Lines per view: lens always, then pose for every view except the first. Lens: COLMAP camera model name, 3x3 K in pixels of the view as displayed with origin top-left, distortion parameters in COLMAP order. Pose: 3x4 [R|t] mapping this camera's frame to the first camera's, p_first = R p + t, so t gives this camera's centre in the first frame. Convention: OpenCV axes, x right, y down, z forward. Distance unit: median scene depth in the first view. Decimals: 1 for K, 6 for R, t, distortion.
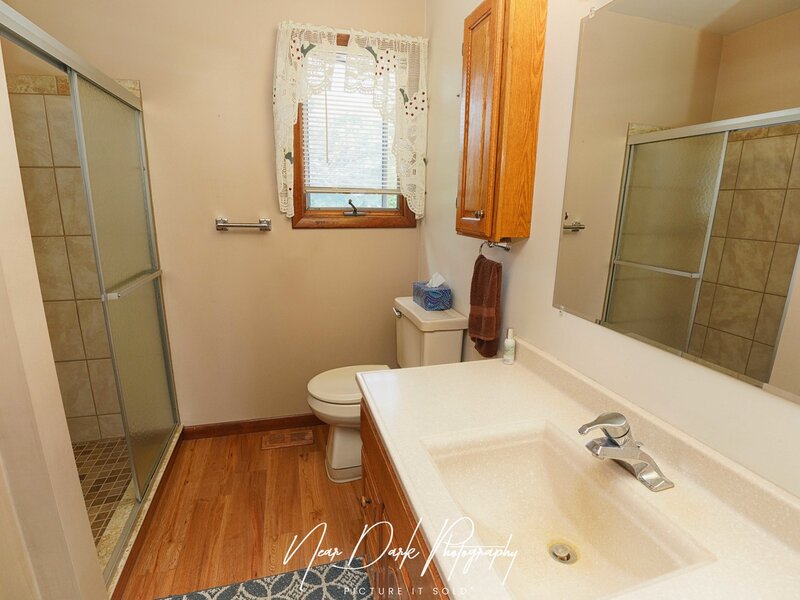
lens RADIAL K [[418.7, 0, 397.8], [0, 418.7, 301.1], [0, 0, 1]] dist [-0.007350, -0.000466]
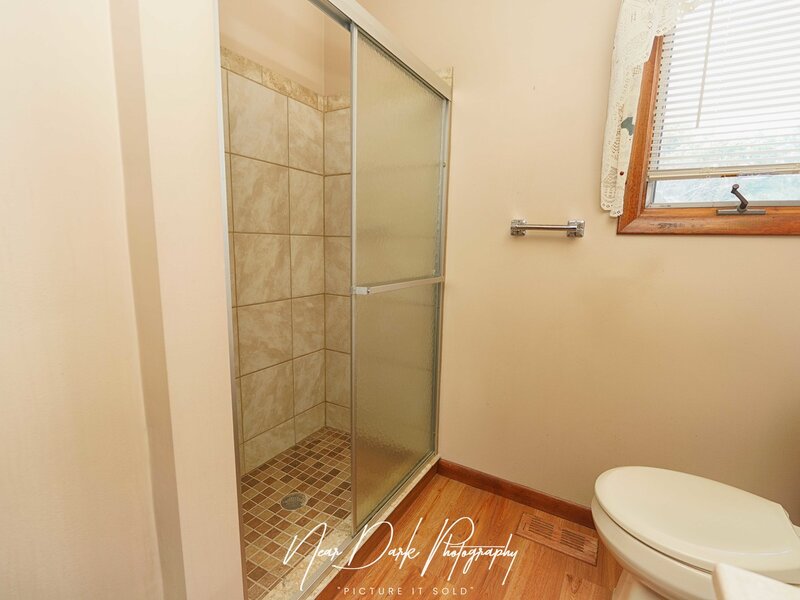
lens RADIAL K [[379.4, 0, 393.5], [0, 379.4, 303.9], [0, 0, 1]] dist [-0.011068, 0.000125]
pose [[0.691188, 0.118761, -0.712850, -0.053839], [-0.177540, 0.984080, -0.008196, 0.006721], [0.700528, 0.132224, 0.701269, 0.341314]]
